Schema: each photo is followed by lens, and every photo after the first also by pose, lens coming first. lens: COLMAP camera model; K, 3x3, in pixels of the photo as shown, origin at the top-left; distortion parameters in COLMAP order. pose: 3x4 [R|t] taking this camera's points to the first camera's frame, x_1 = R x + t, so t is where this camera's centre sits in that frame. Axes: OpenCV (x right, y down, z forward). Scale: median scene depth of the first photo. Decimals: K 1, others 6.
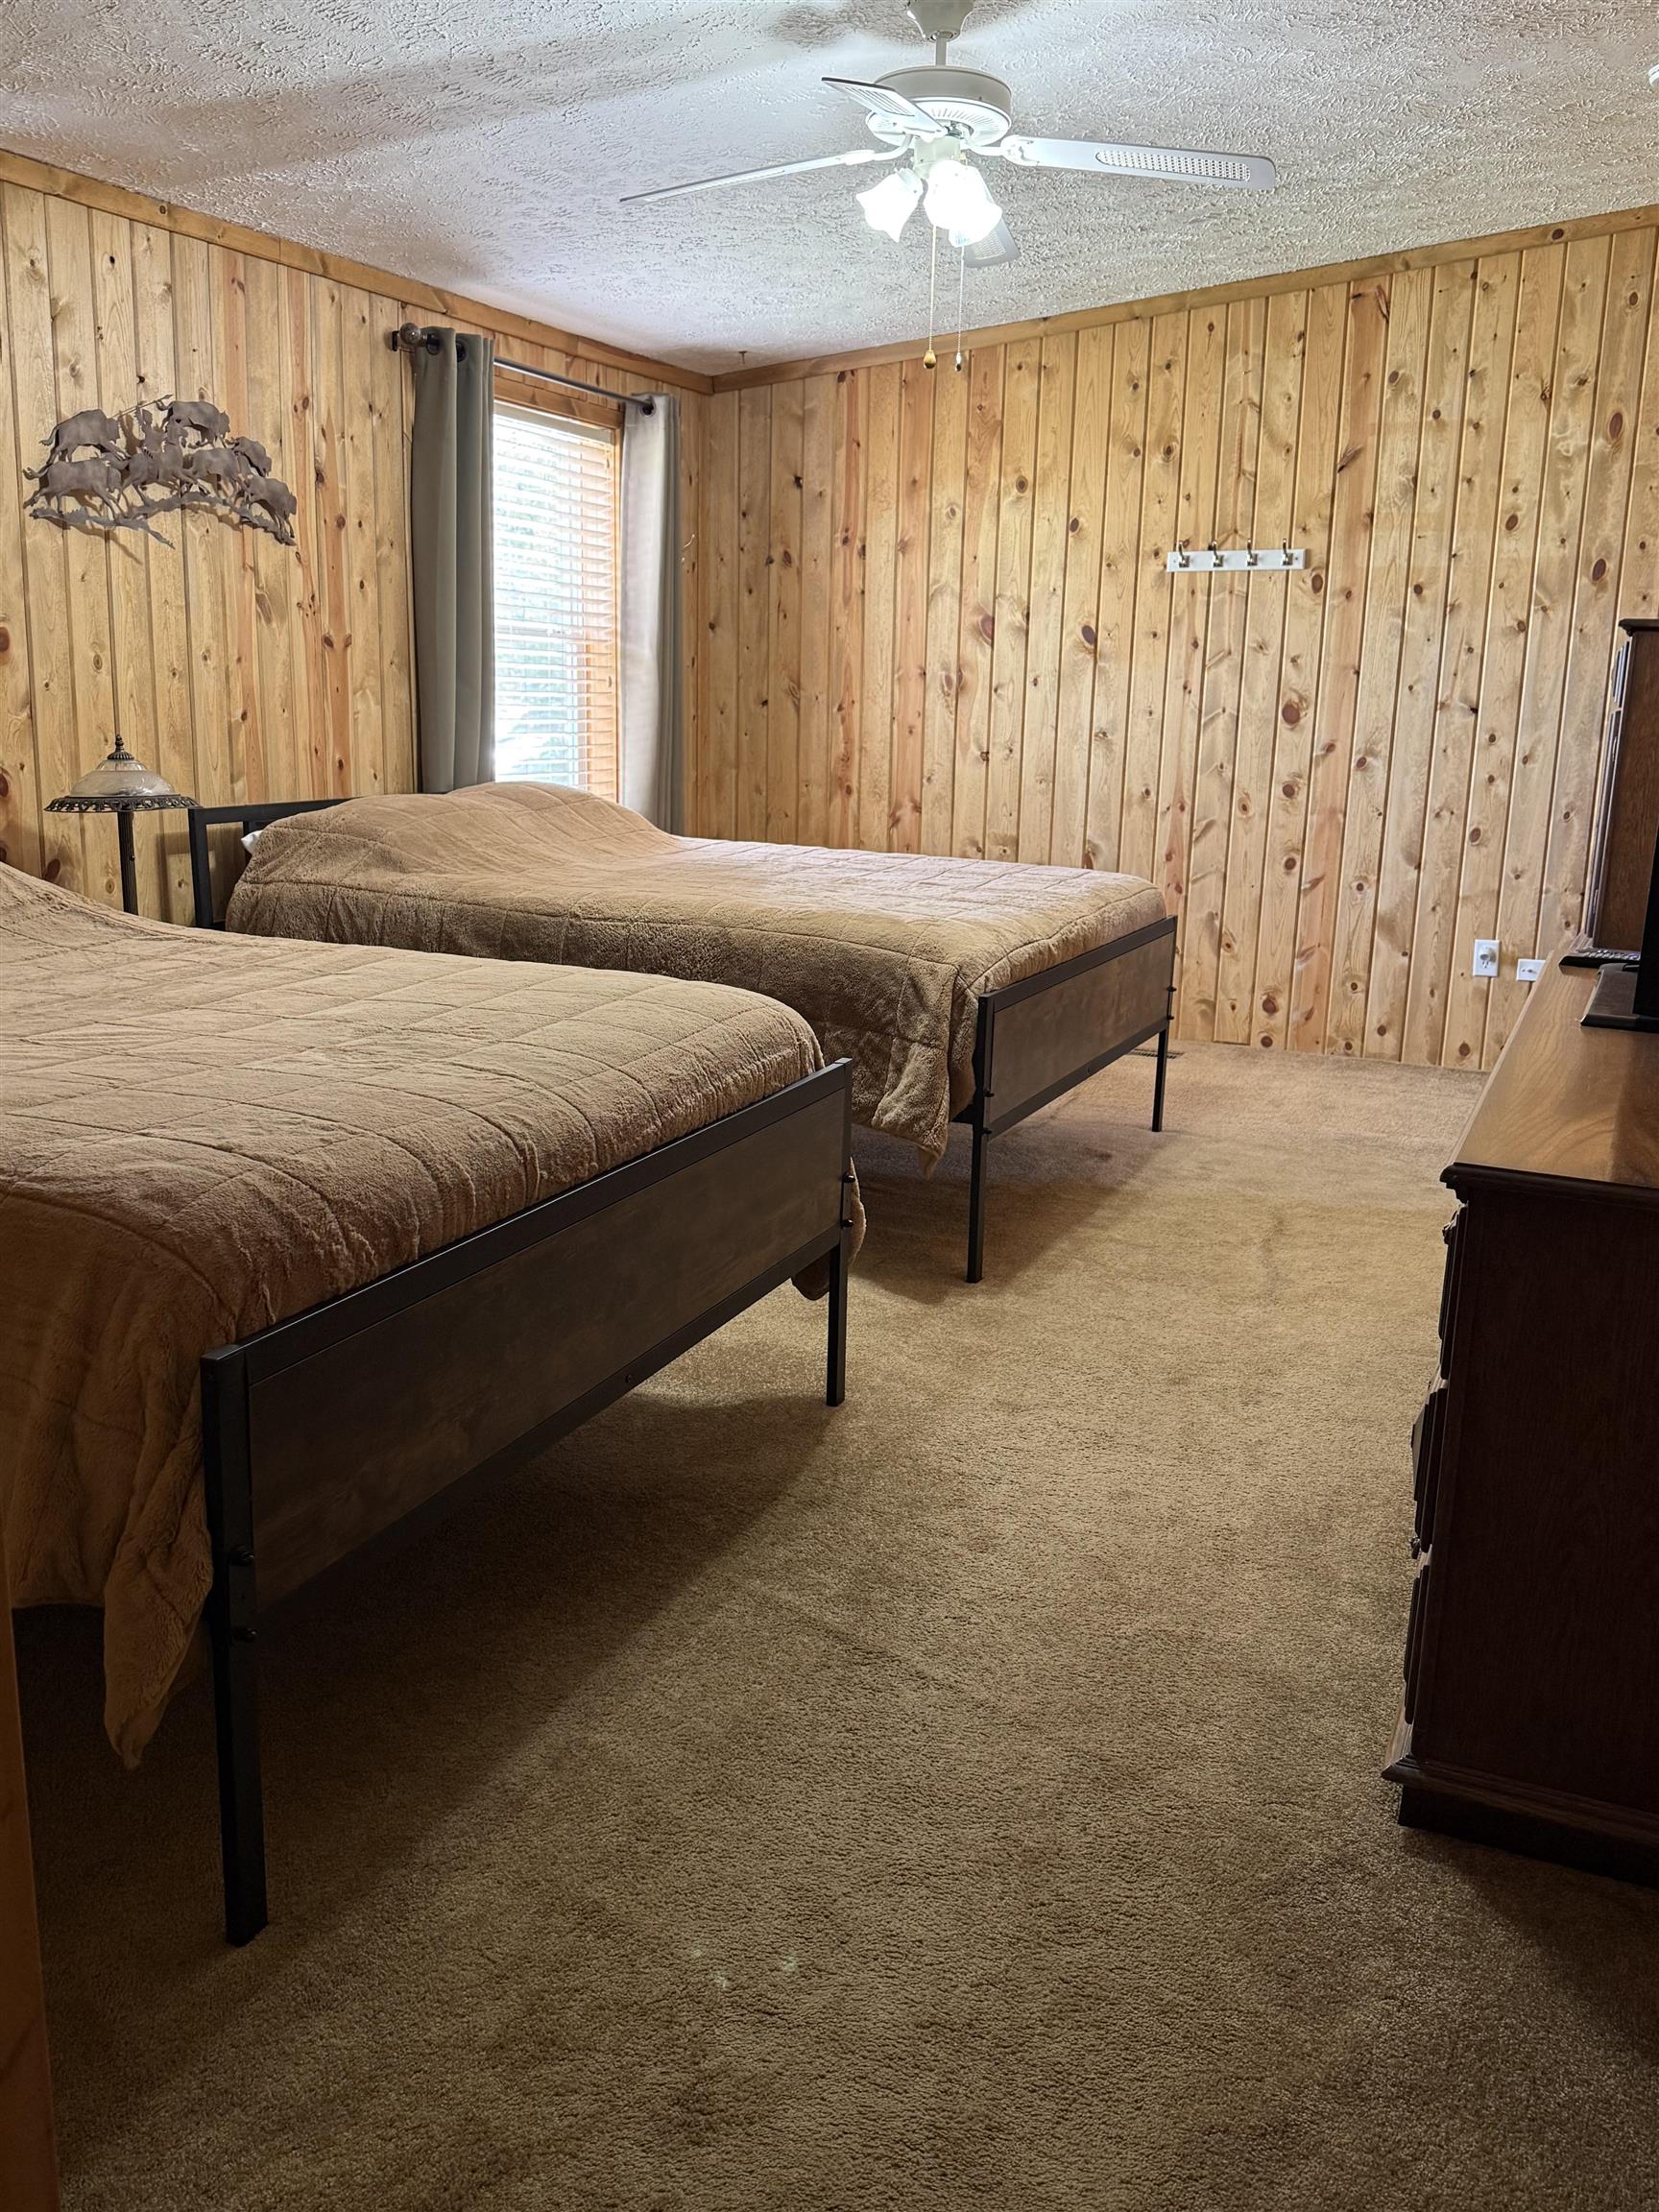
lens RADIAL K [[1887.6, 0, 829.0], [0, 1887.6, 1097.4], [0, 0, 1]] dist [0.070371, -0.113497]
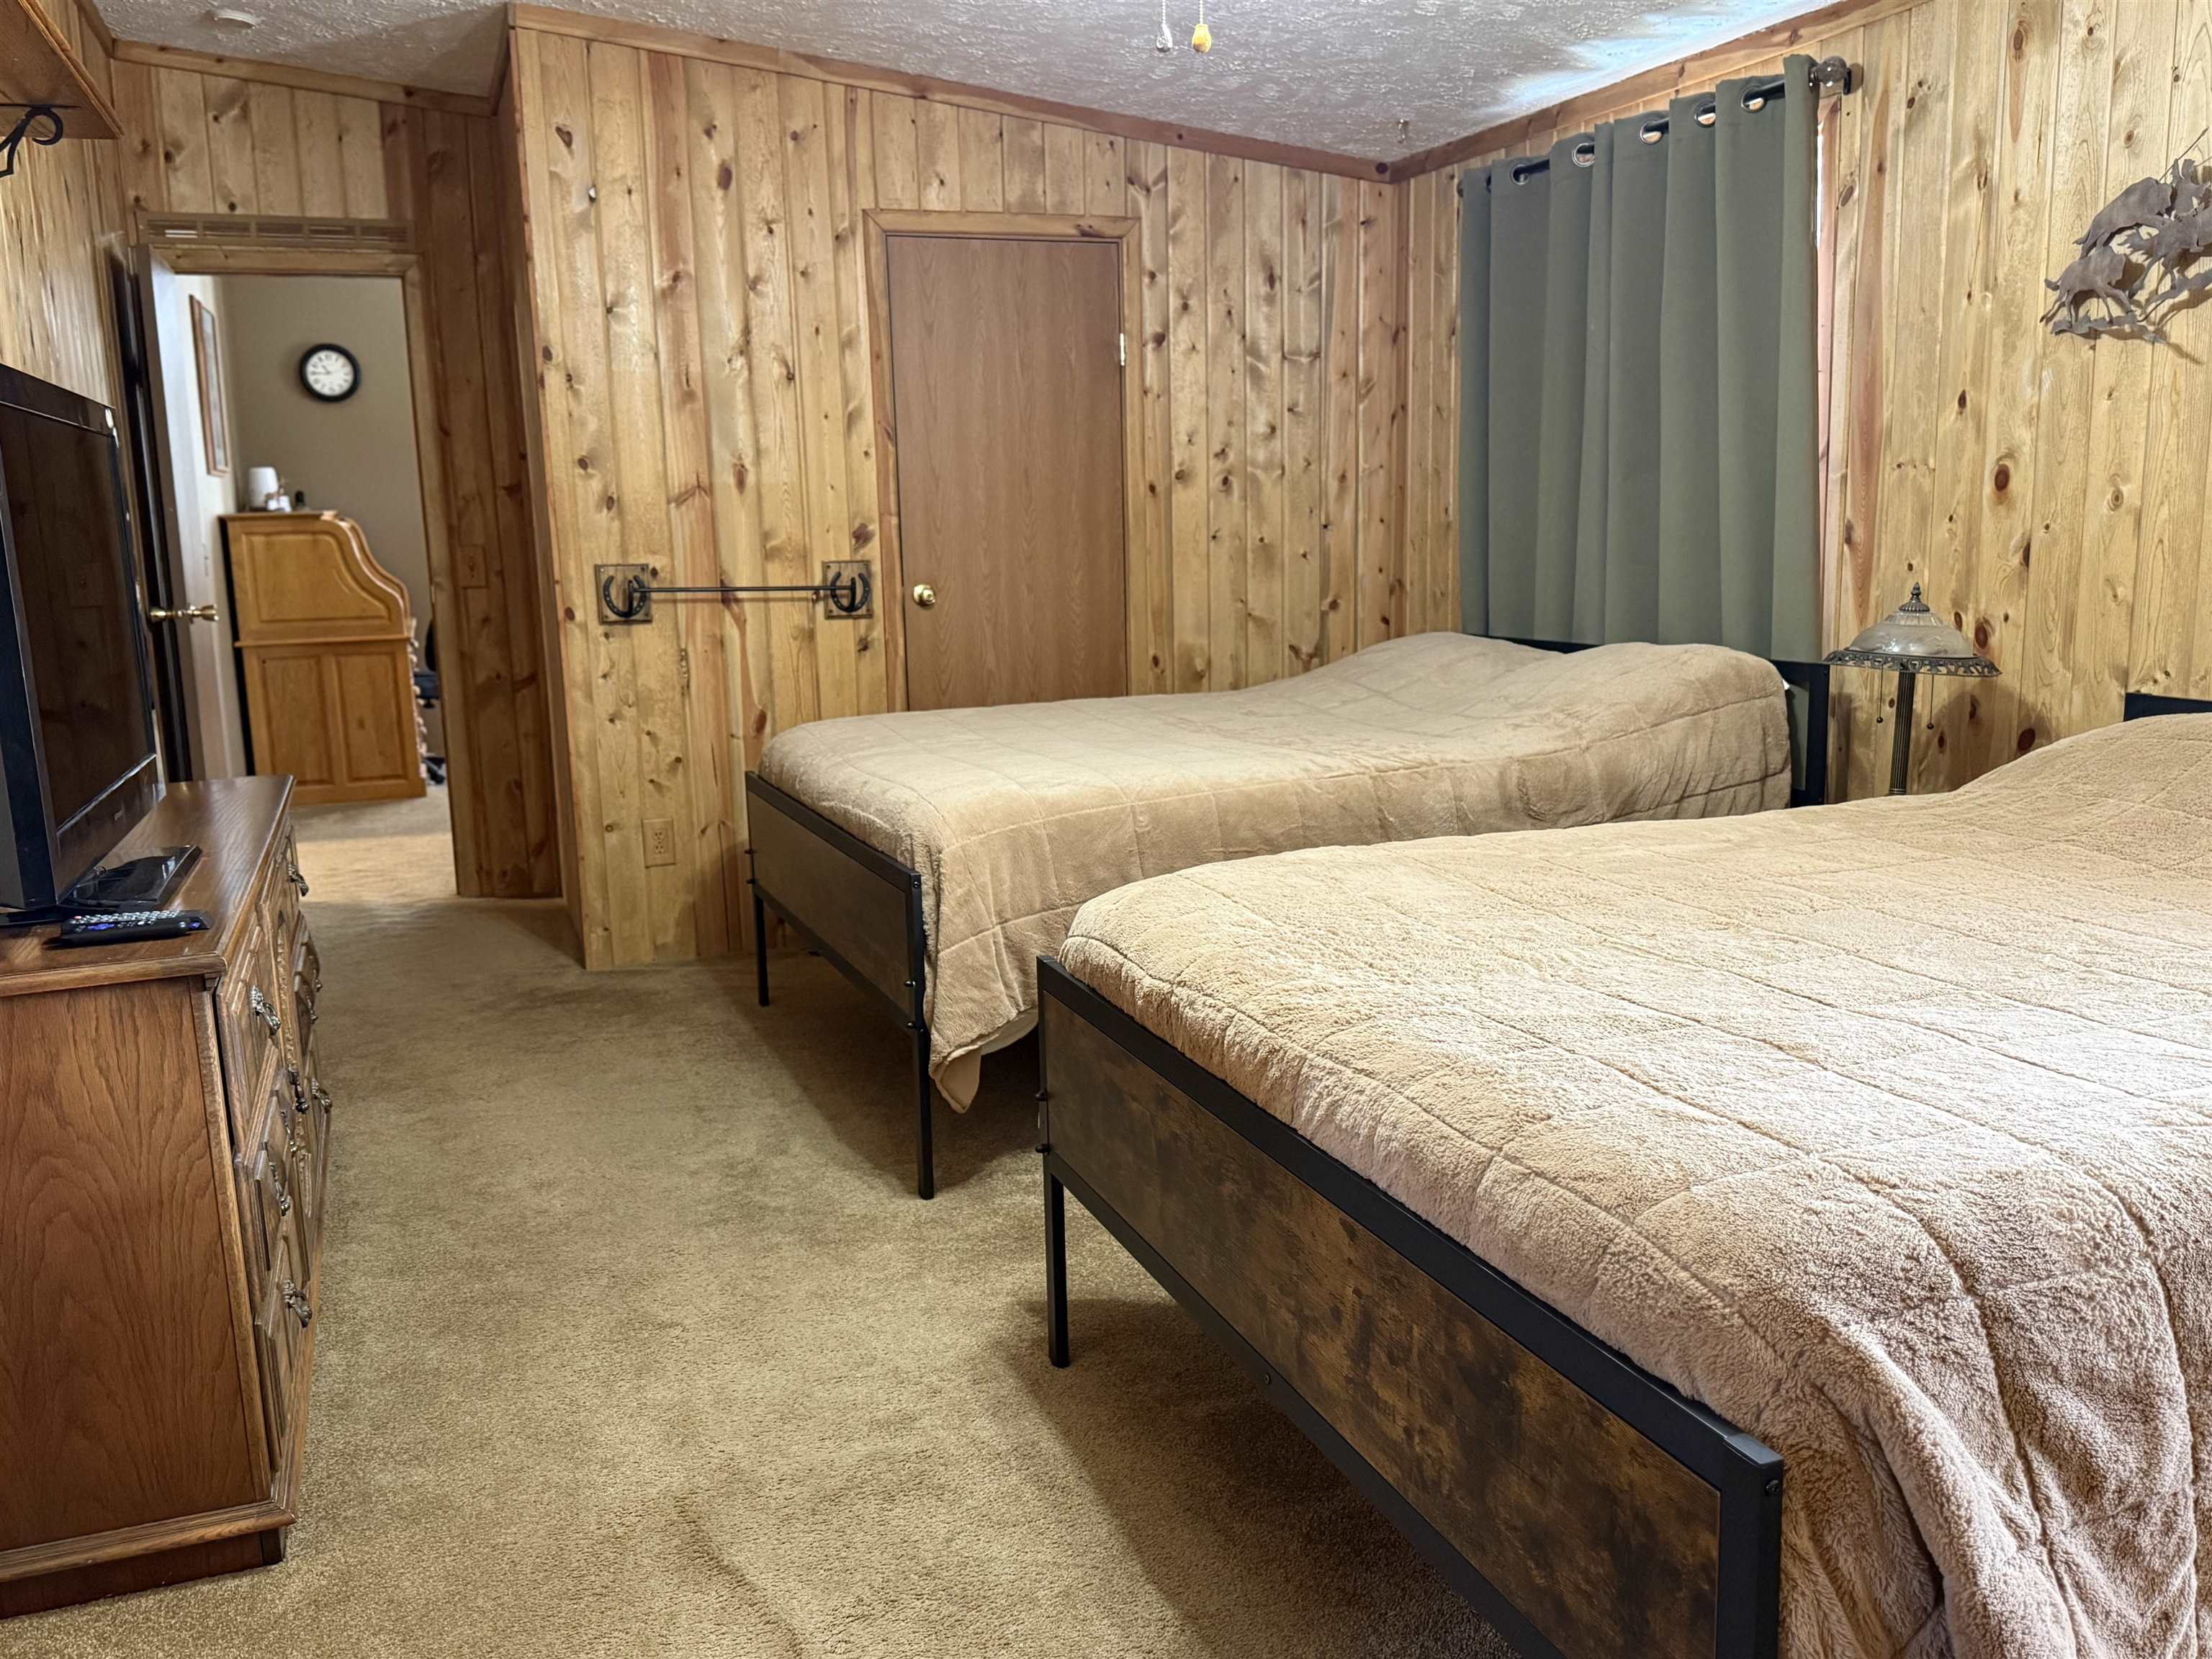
lens RADIAL K [[1887.6, 0, 1105.6], [0, 1887.6, 820.0], [0, 0, 1]] dist [0.070371, -0.113497]
pose [[-0.723683, 0.109232, -0.681434, 0.490788], [-0.144014, 0.941755, 0.303904, -0.293354], [0.674940, 0.318066, -0.665801, 1.333147]]
